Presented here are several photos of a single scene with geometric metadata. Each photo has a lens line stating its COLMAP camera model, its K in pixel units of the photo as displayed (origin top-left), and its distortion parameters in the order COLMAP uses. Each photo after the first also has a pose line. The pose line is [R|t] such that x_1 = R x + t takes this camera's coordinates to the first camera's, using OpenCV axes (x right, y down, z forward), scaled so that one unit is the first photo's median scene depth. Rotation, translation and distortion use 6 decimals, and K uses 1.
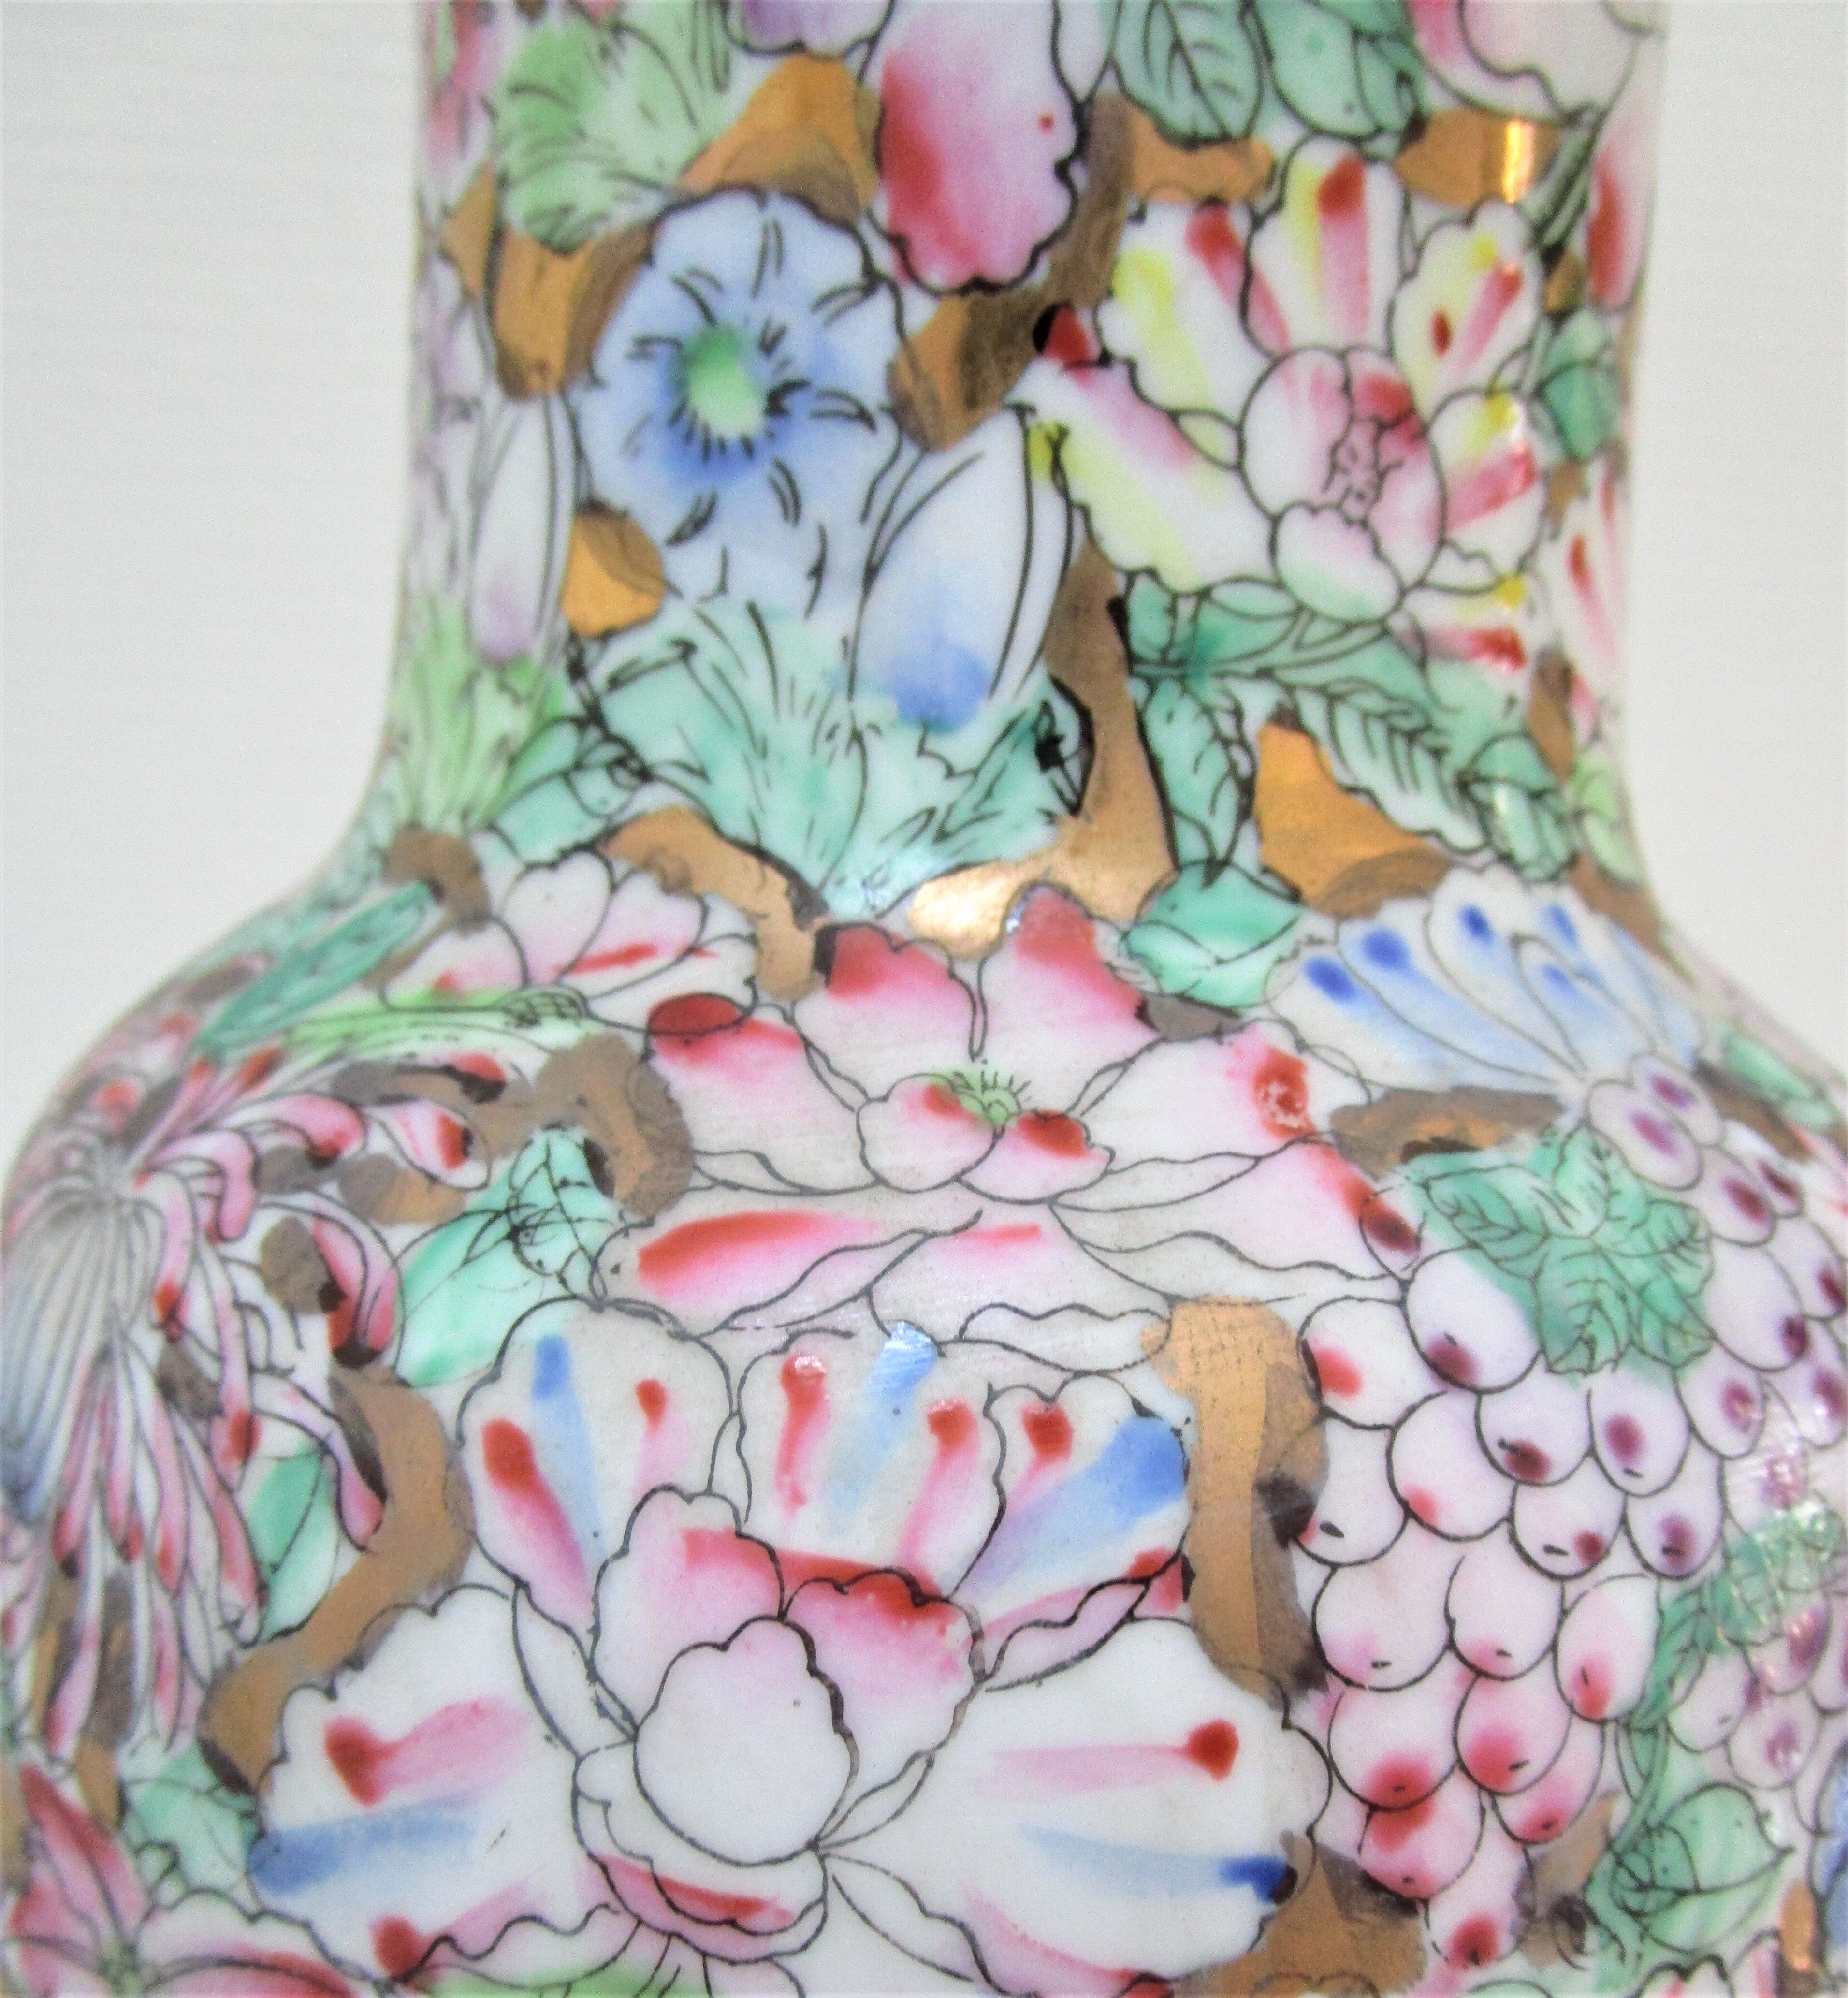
lens RADIAL K [[1765.5, 0, 930.4], [0, 1765.5, 1236.6], [0, 0, 1]] dist [-0.031922, 0.004485]
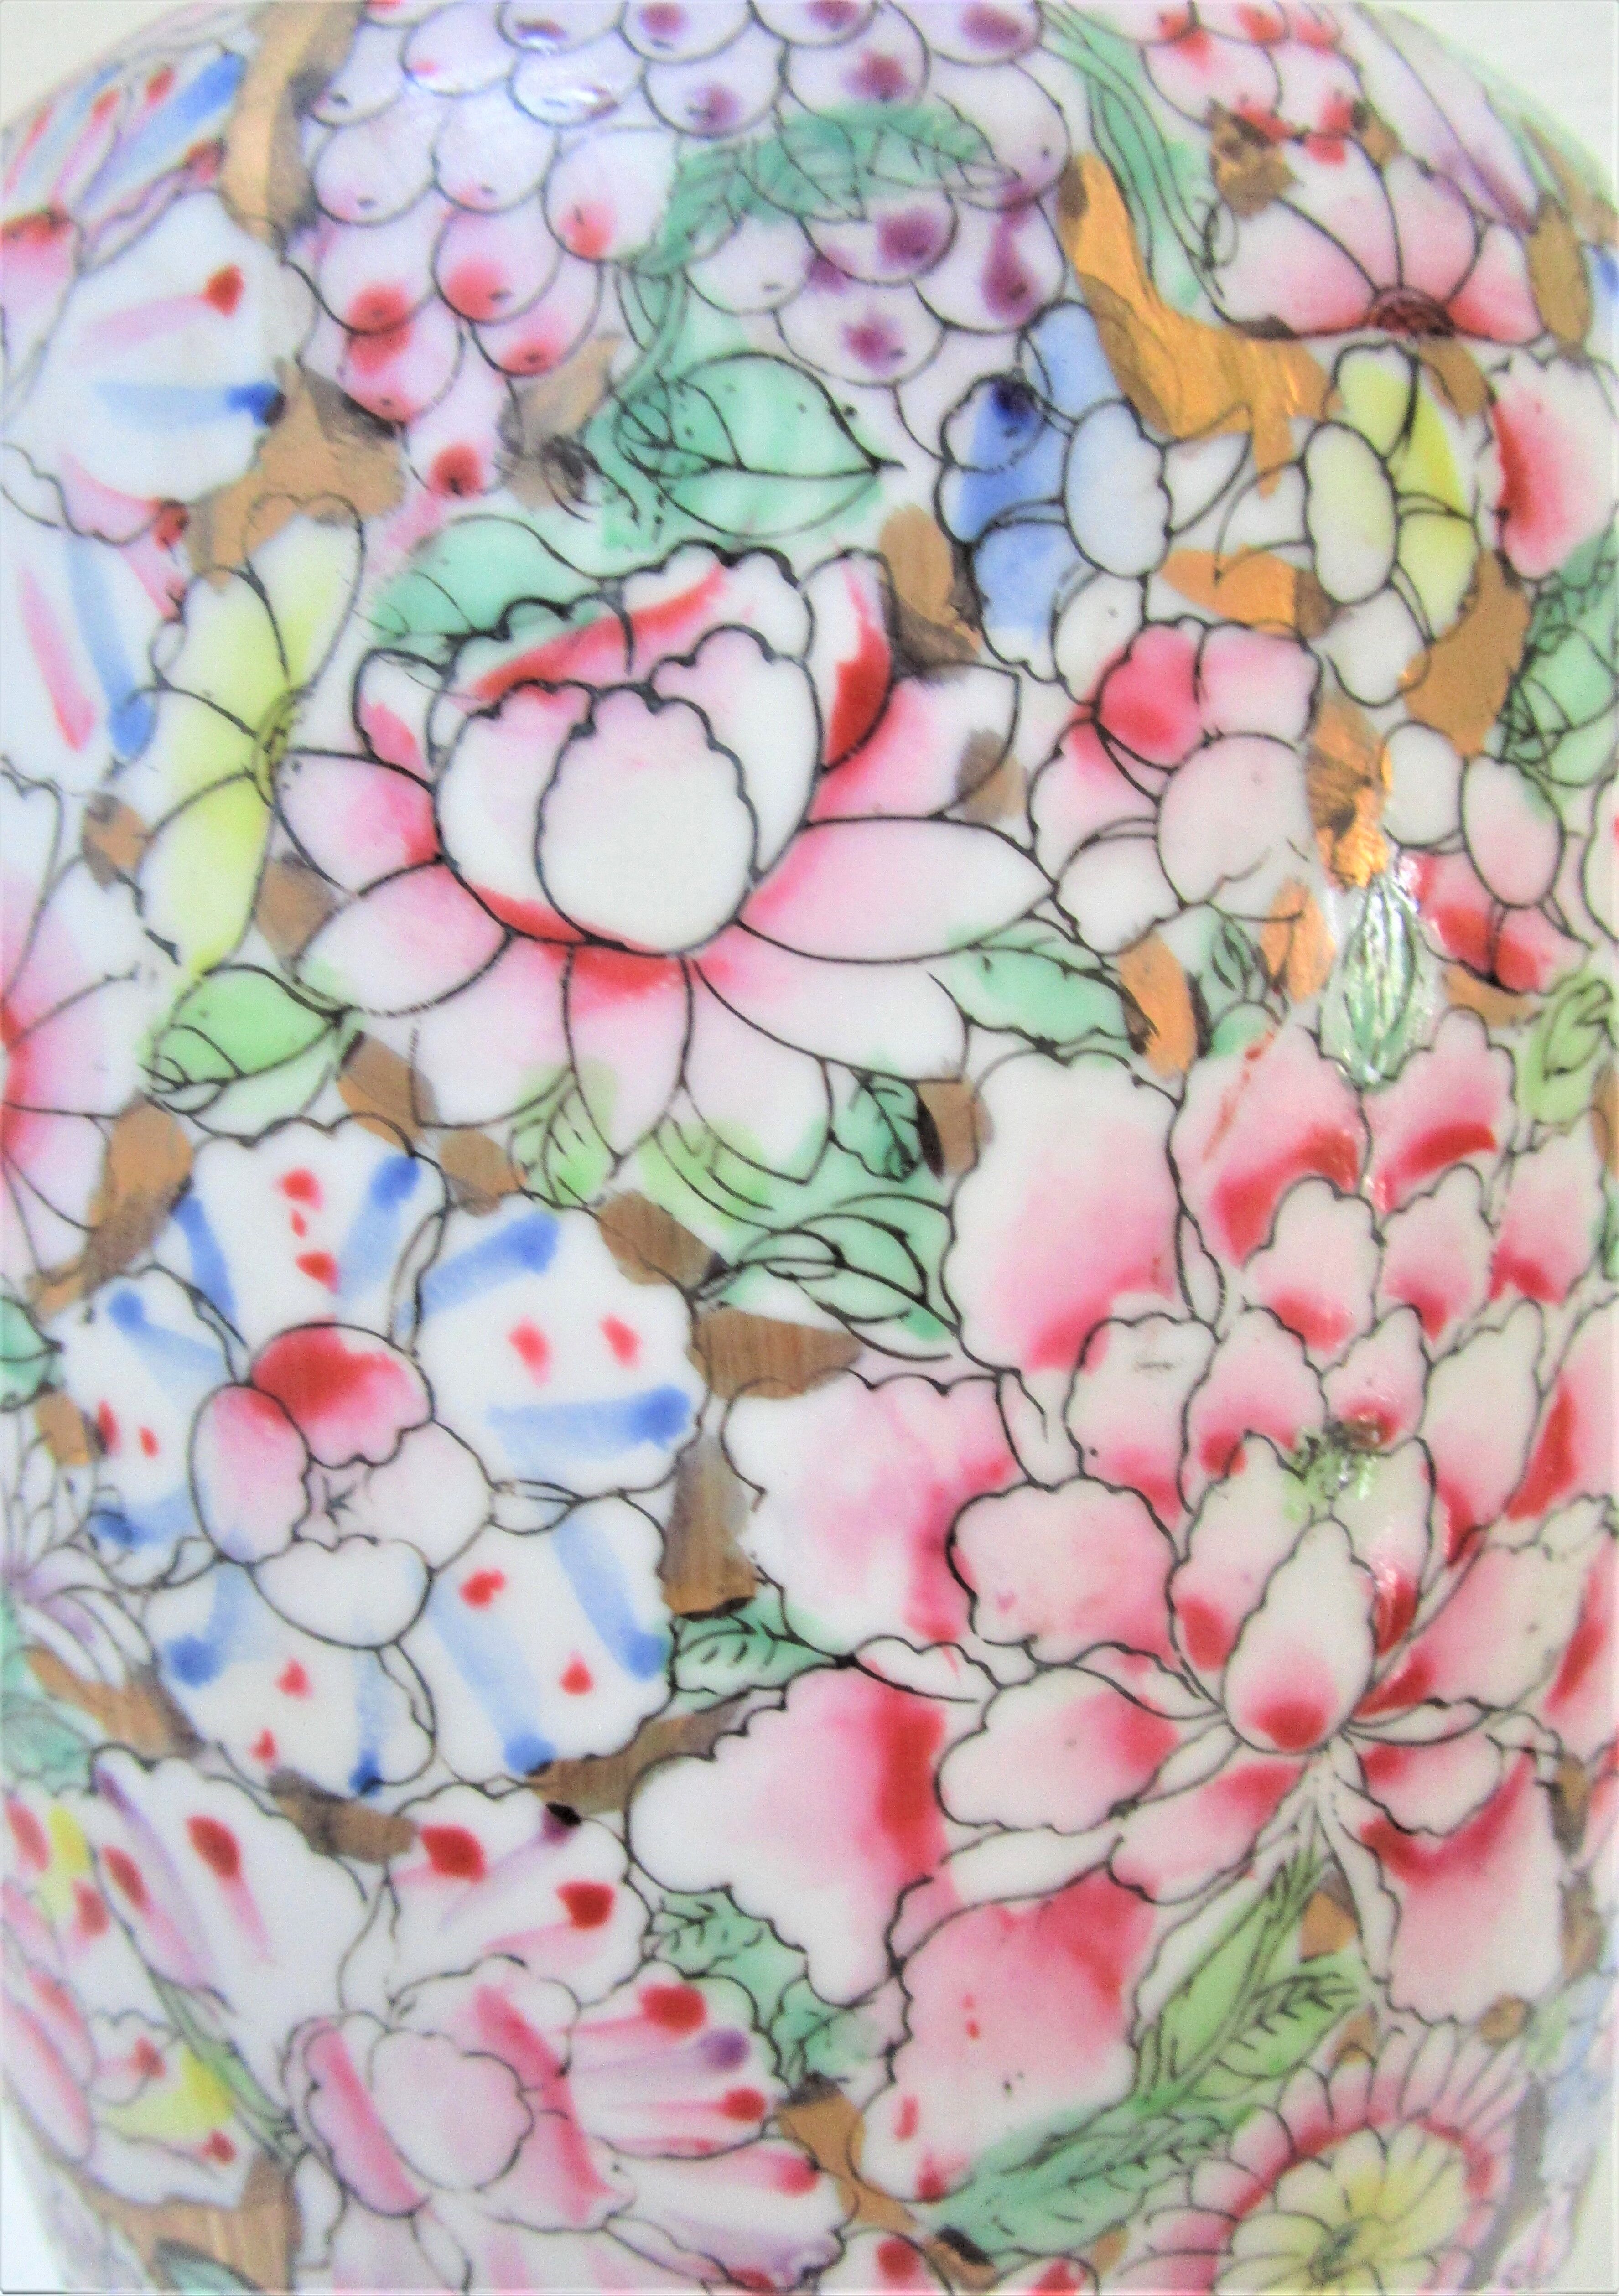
lens RADIAL K [[1662.7, 0, 733.0], [0, 1662.7, 1170.0], [0, 0, 1]] dist [-0.029683, 0.003197]
pose [[0.882256, 0.018782, -0.470395, 0.817701], [-0.077690, 0.991313, -0.106130, 0.801356], [0.464315, 0.130179, 0.876051, 0.251696]]
